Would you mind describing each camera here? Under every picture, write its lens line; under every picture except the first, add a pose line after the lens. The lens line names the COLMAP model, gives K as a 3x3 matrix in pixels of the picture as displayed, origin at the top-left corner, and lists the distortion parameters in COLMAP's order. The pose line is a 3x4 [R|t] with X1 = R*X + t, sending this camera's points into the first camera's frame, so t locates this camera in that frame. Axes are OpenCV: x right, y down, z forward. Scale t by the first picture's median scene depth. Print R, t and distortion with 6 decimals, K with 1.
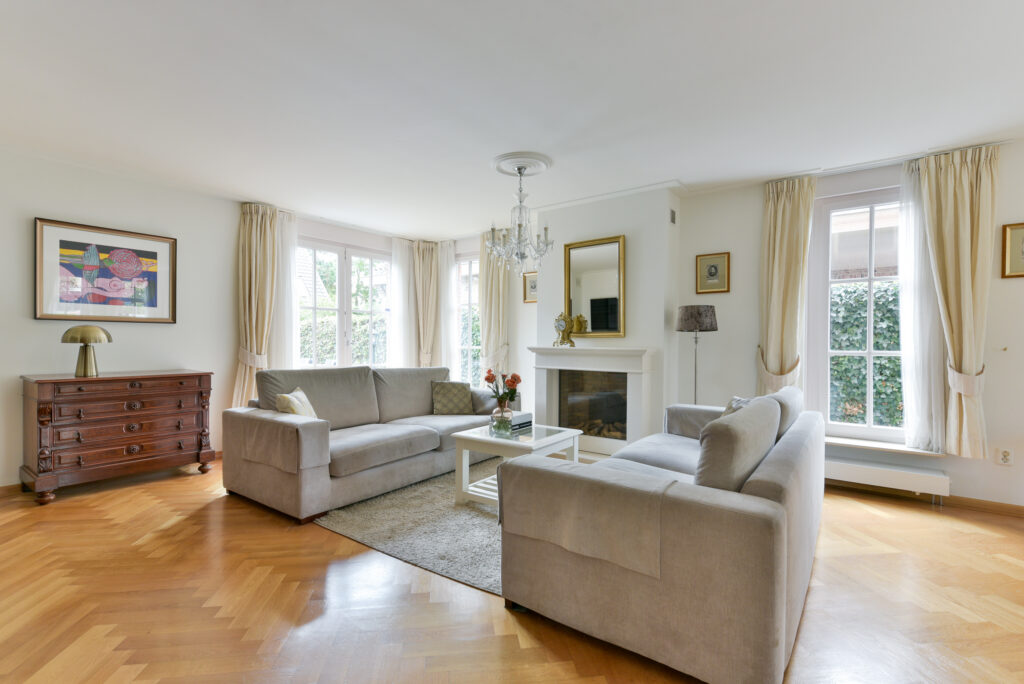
lens RADIAL K [[482.0, 0, 512.0], [0, 482.0, 342.0], [0, 0, 1]] dist [0.001687, 0.000102]
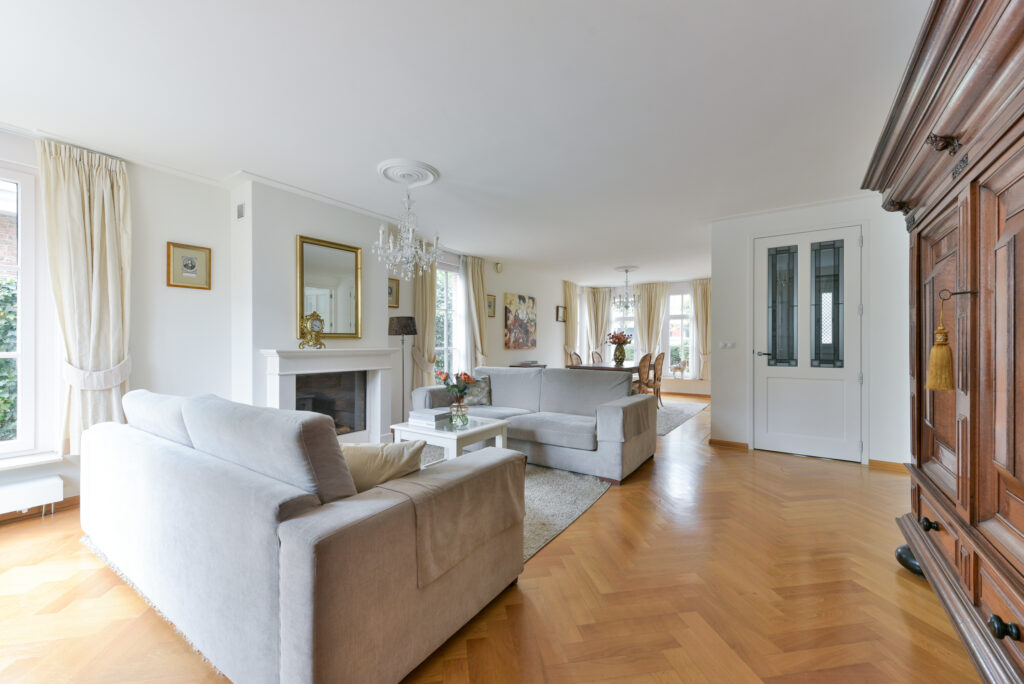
lens RADIAL K [[402.7, 0, 512.0], [0, 402.7, 342.0], [0, 0, 1]] dist [0.000609, 0.000075]
pose [[-0.056356, -0.000137, 0.998411, -0.746807], [0.002290, 0.999997, 0.000266, -0.002262], [-0.998408, 0.002301, -0.056355, 0.724418]]
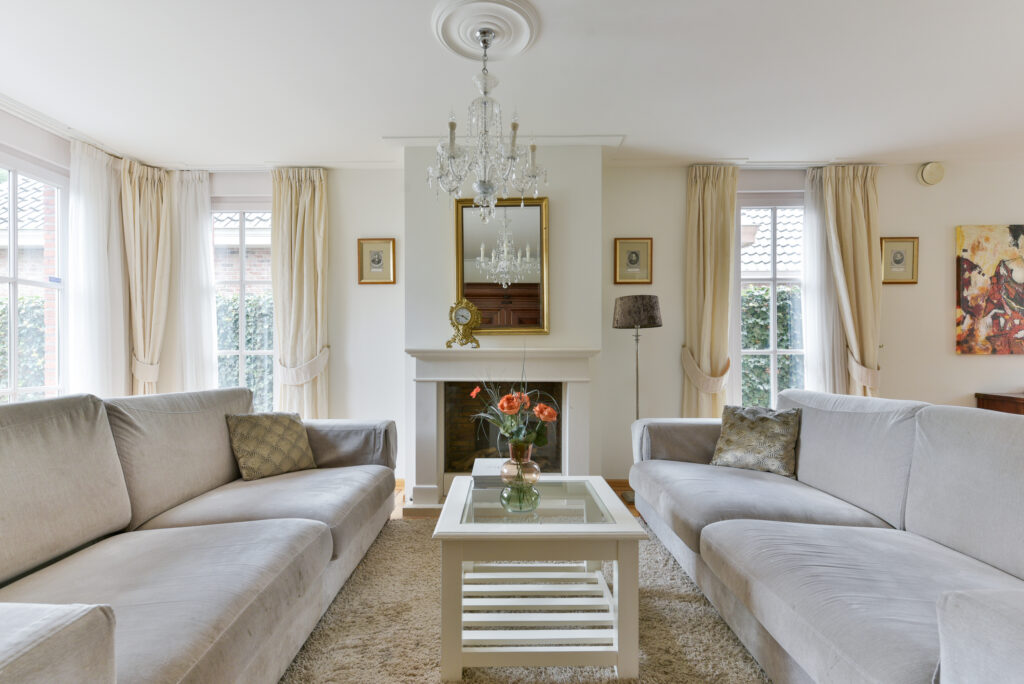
lens RADIAL K [[471.9, 0, 514.6], [0, 471.9, 350.1], [0, 0, 1]] dist [0.003089, 0.000289]
pose [[0.797753, -0.005598, 0.602958, -0.258639], [0.005928, 0.999981, 0.001442, 0.013165], [-0.602955, 0.002424, 0.797772, 0.465002]]
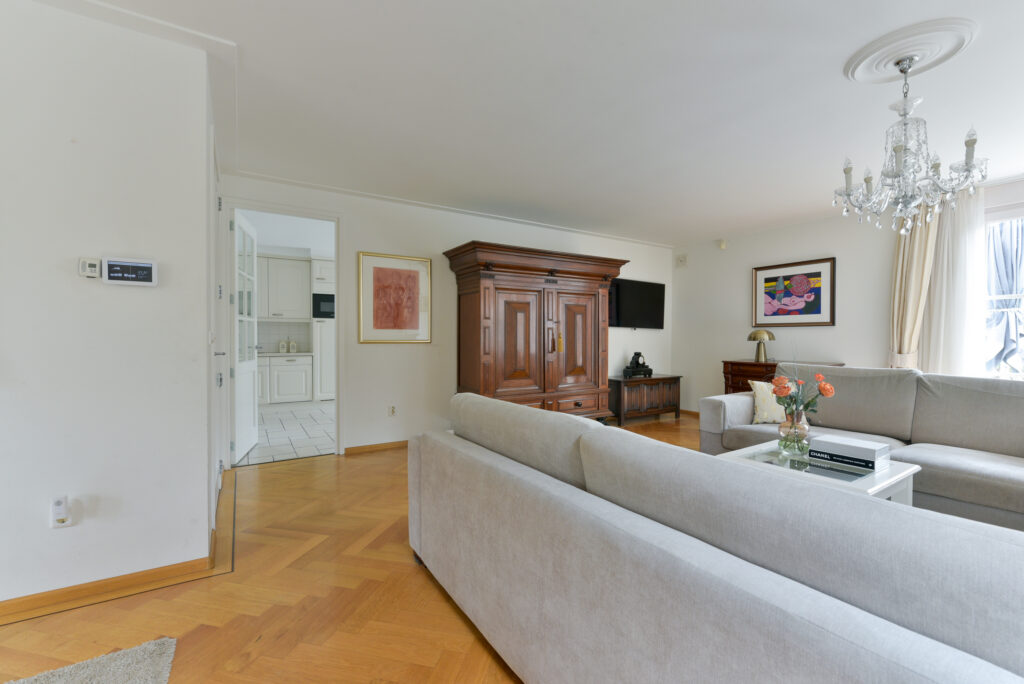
lens RADIAL K [[424.2, 0, 512.0], [0, 424.2, 342.0], [0, 0, 1]] dist [0.000092, 0.000023]
pose [[-0.370615, 0.003778, -0.928779, 0.629277], [-0.006954, 0.999952, 0.006842, 0.001410], [0.928761, 0.008995, -0.370571, 0.648900]]
